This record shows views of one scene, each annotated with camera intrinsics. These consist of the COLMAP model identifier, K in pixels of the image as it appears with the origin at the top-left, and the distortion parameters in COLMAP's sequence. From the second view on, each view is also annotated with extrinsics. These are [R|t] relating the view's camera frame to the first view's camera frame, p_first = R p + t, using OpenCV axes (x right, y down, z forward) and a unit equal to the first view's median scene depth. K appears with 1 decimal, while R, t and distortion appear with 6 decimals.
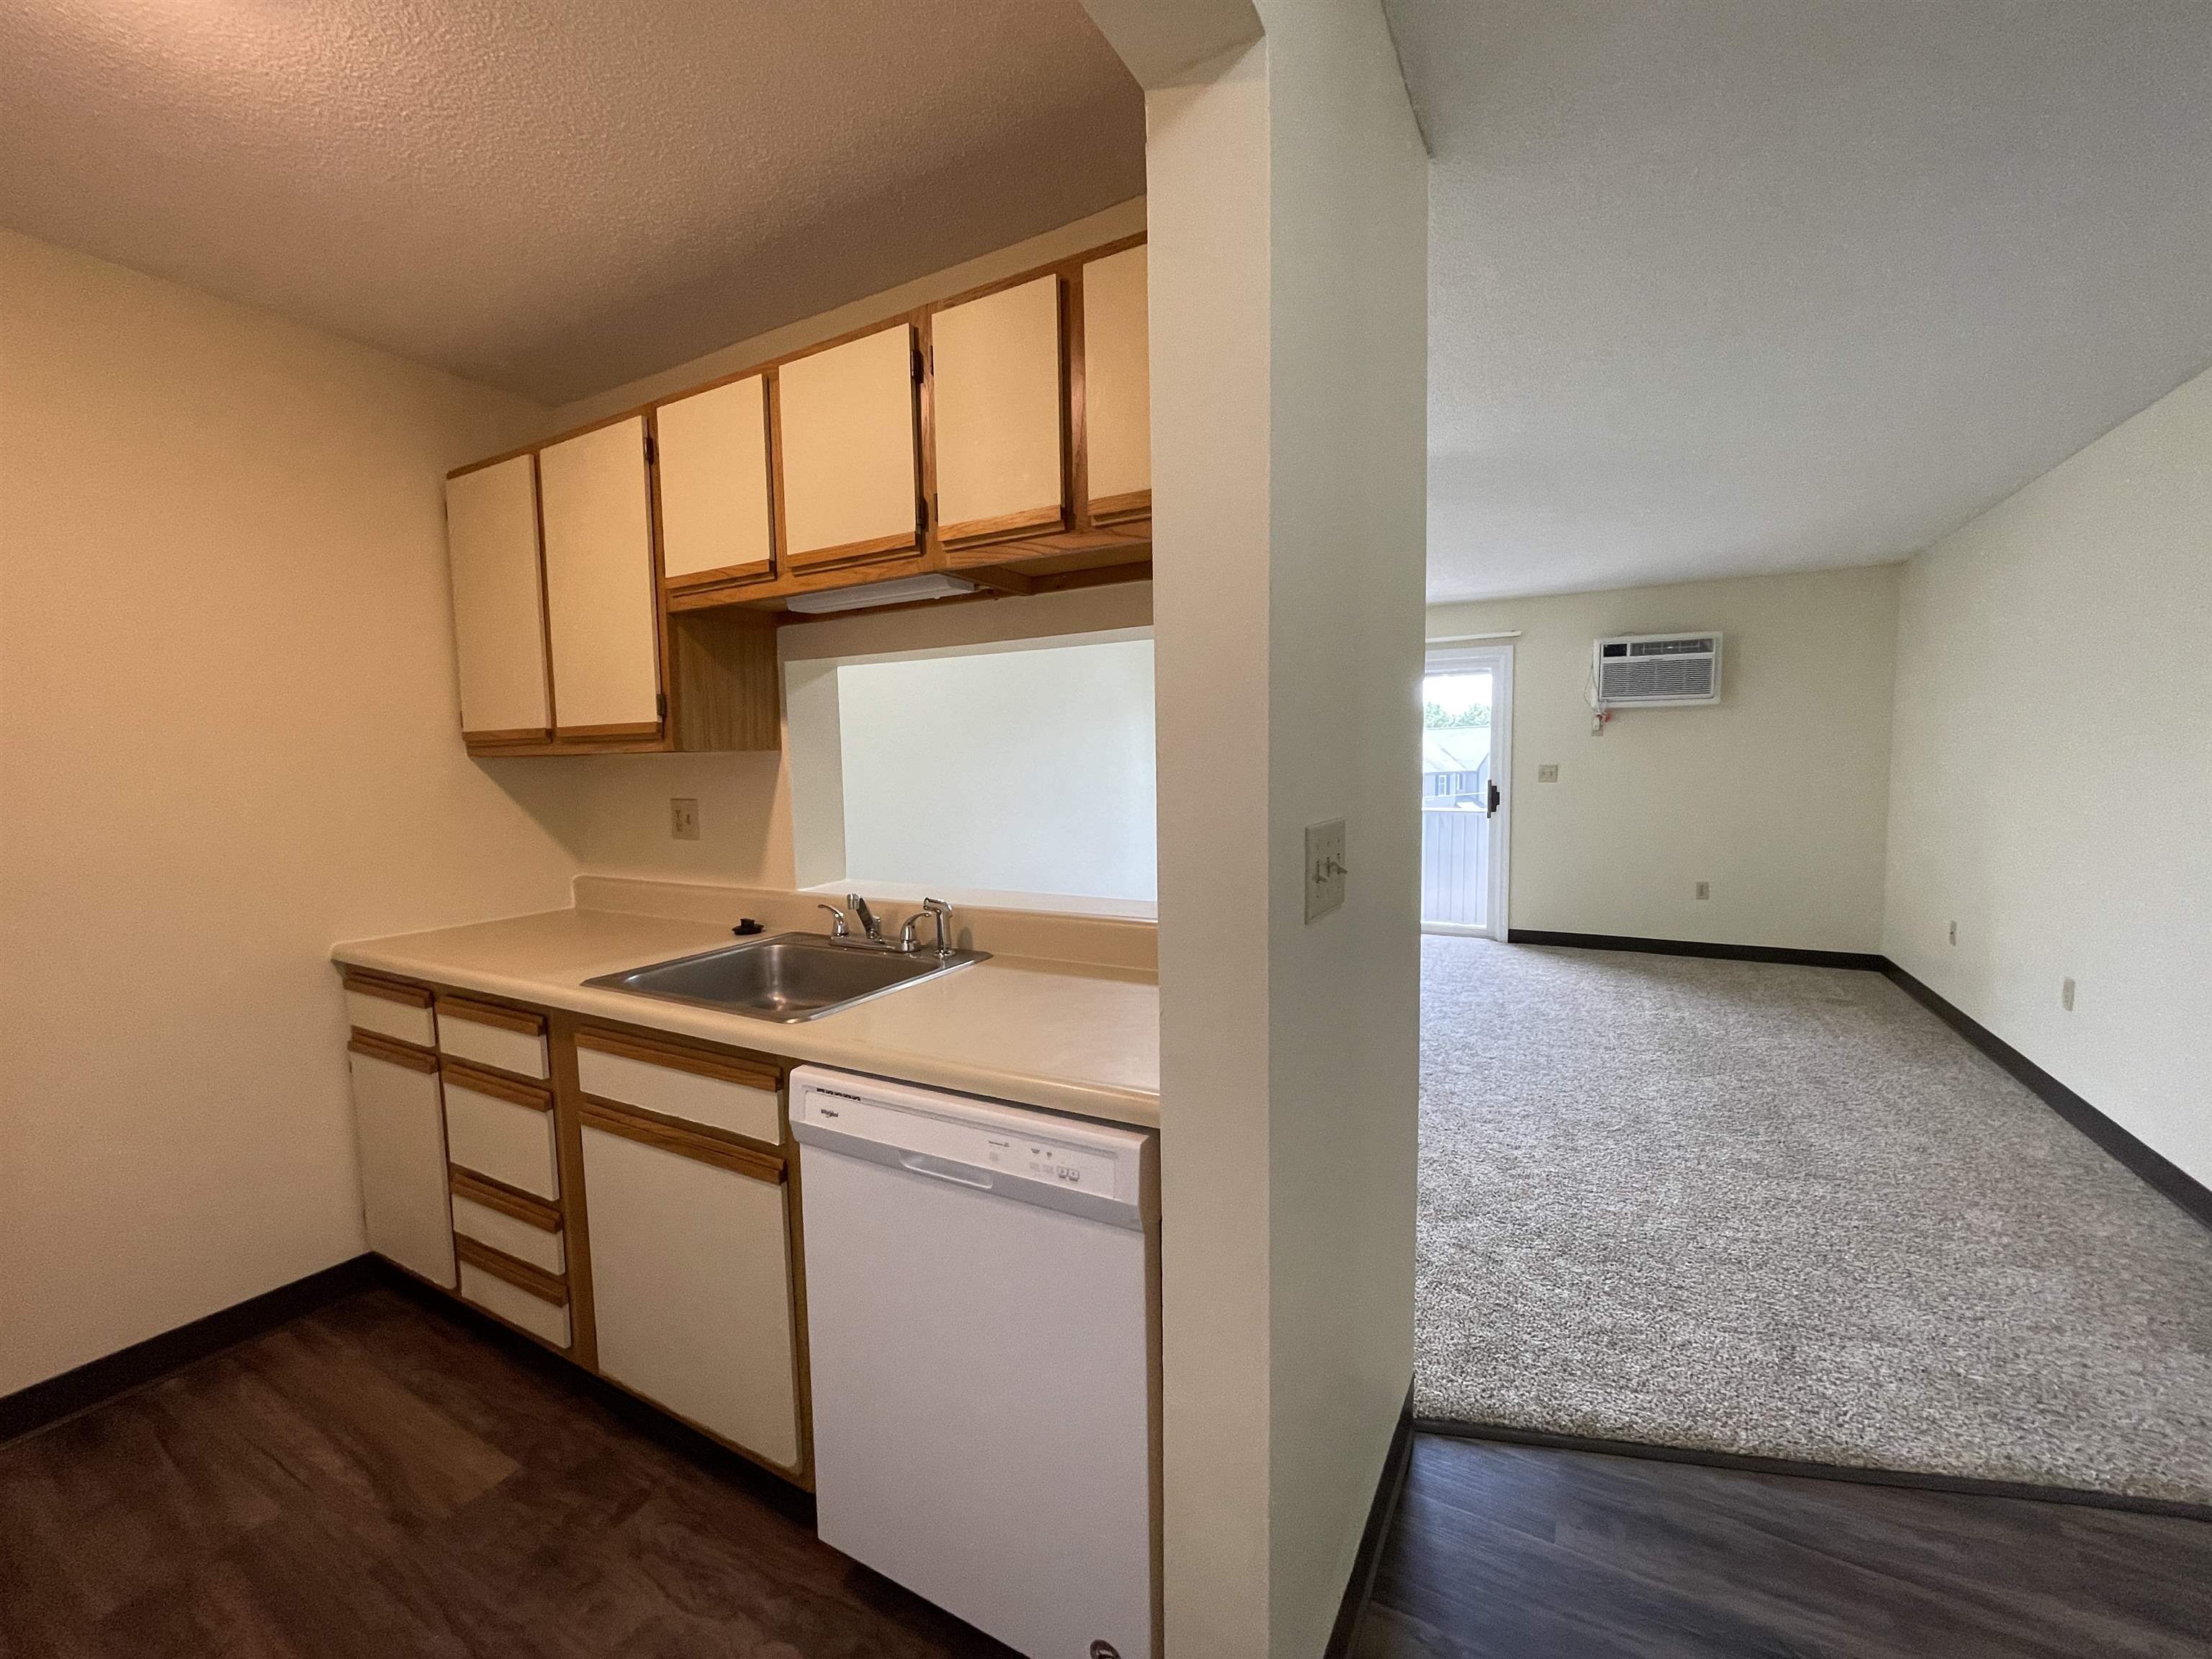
lens RADIAL K [[895.8, 0, 1103.6], [0, 895.8, 831.1], [0, 0, 1]] dist [0.004239, -0.000116]
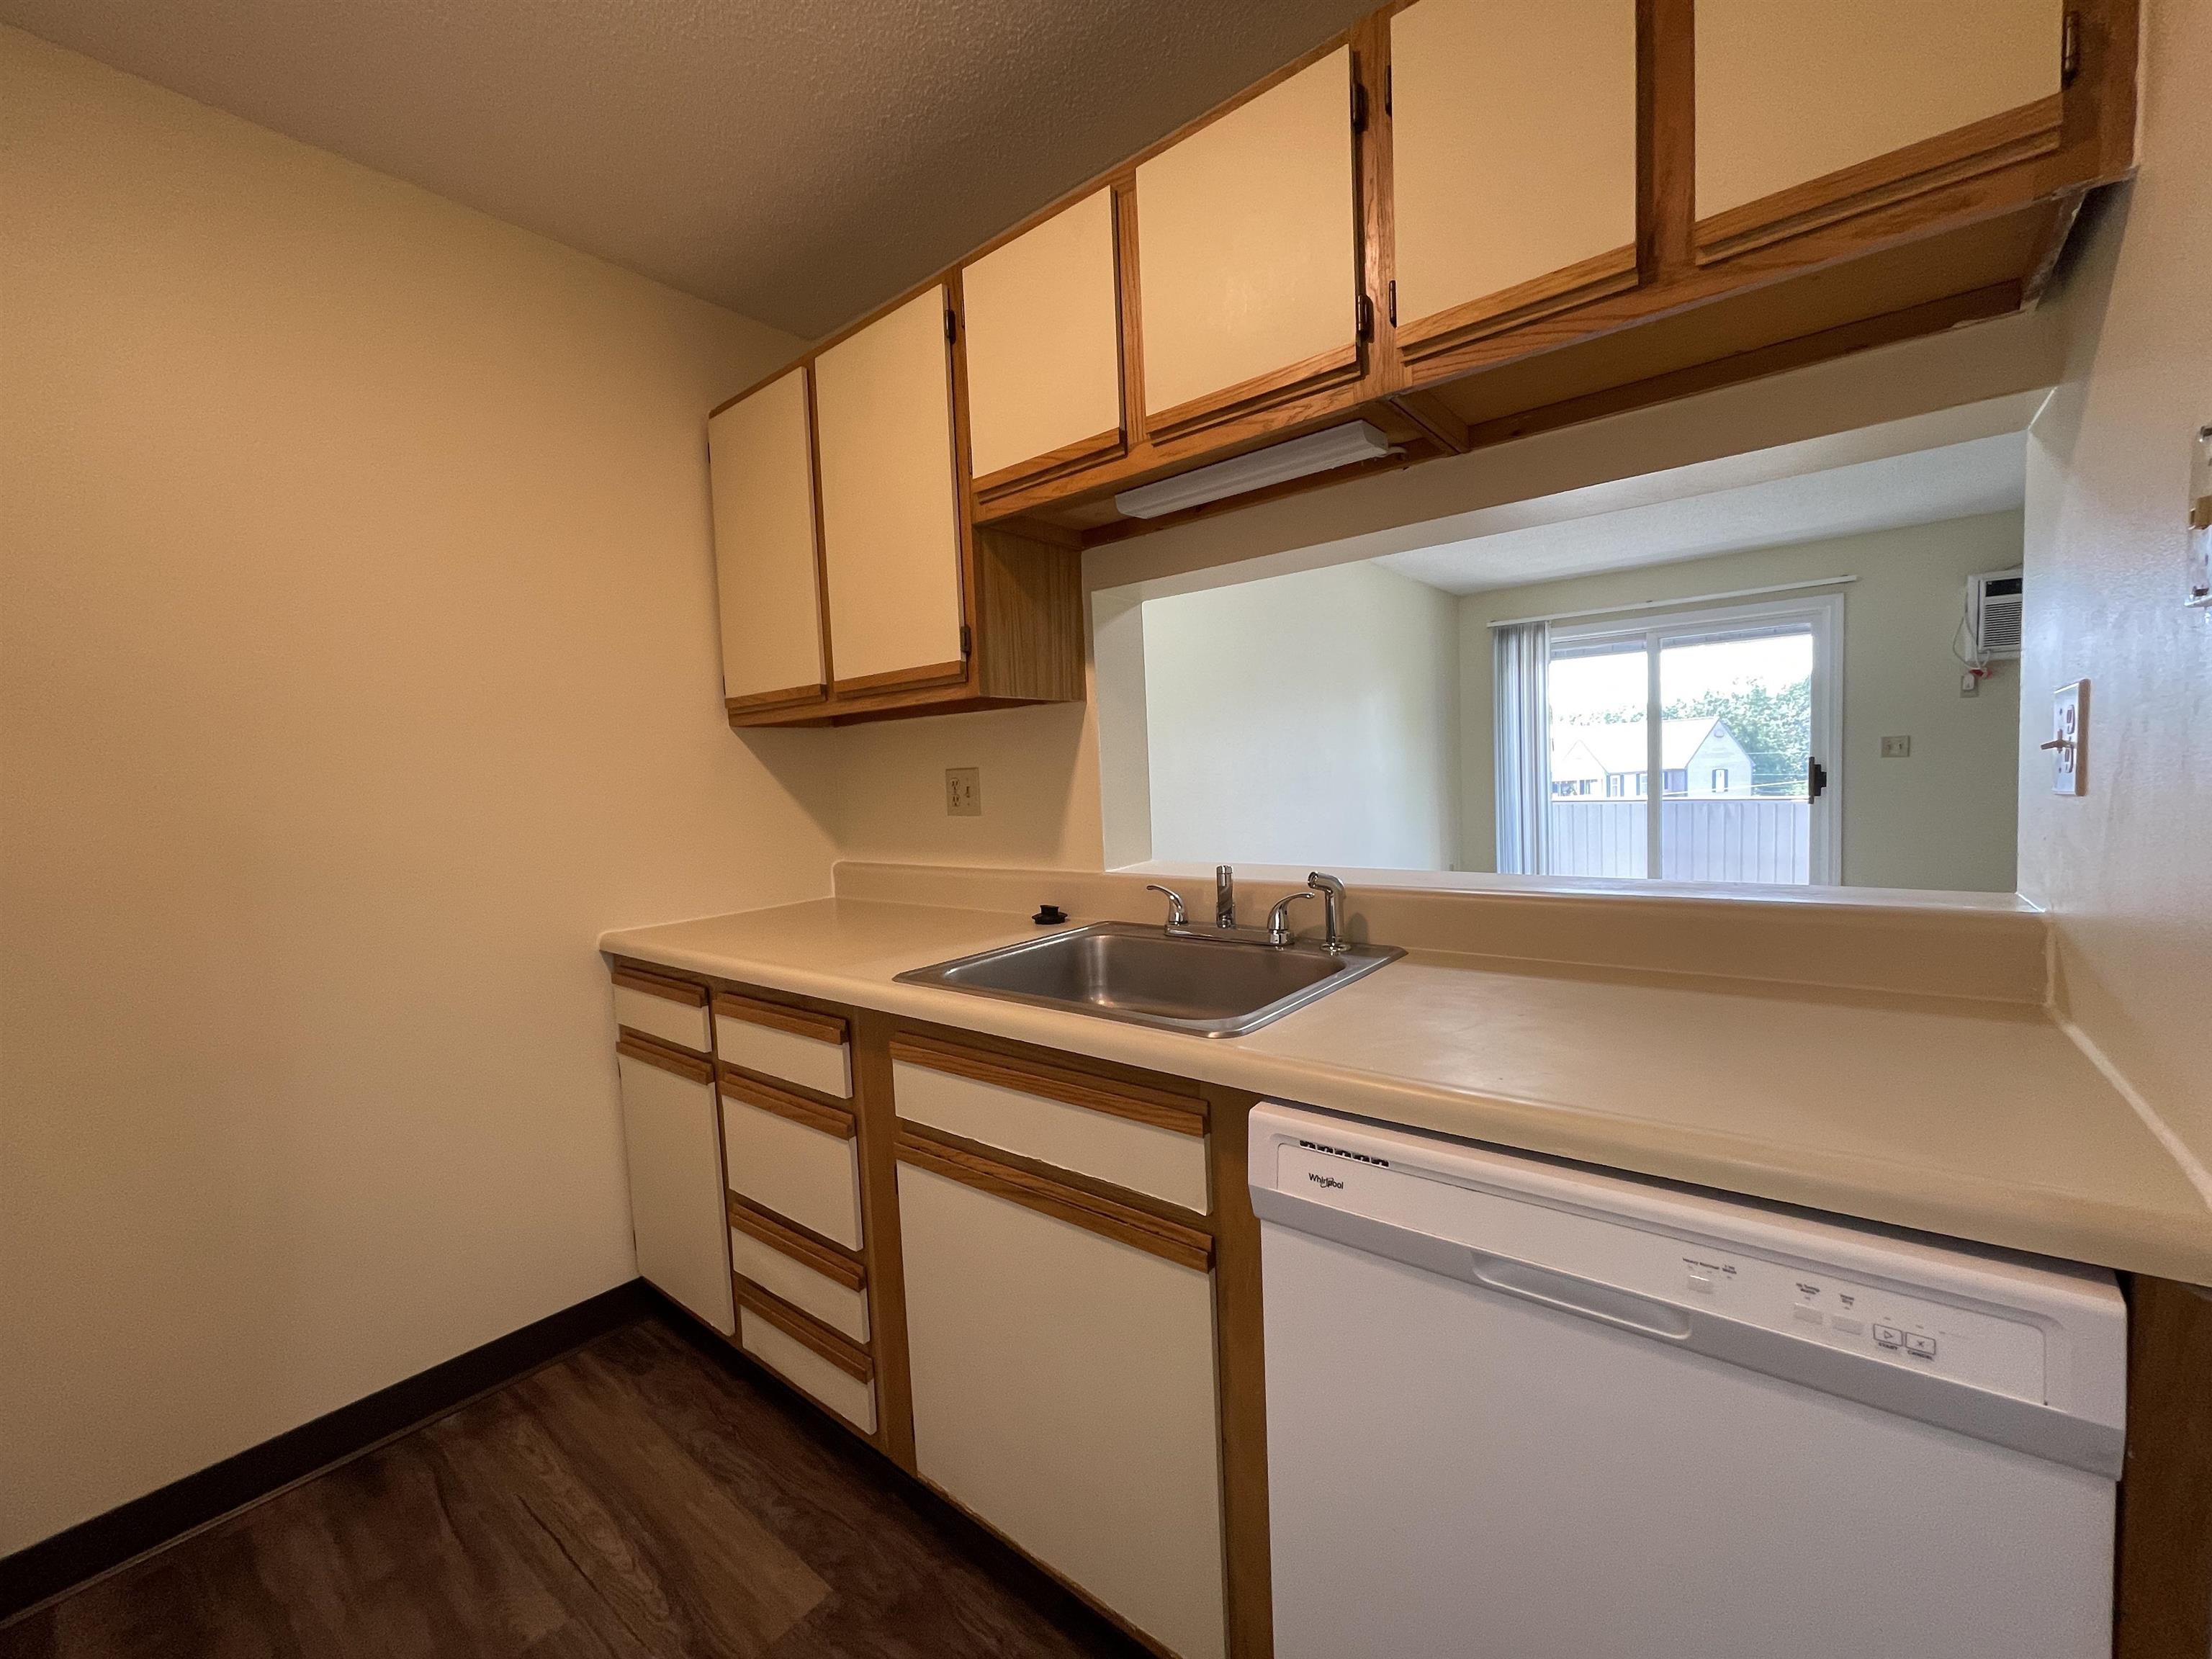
lens RADIAL K [[895.8, 0, 1108.5], [0, 895.8, 832.2], [0, 0, 1]] dist [0.004239, -0.000116]
pose [[0.986131, -0.013428, -0.165423, -0.241295], [0.011647, 0.999863, -0.011730, 0.047111], [0.165558, 0.009640, 0.986153, 0.228984]]
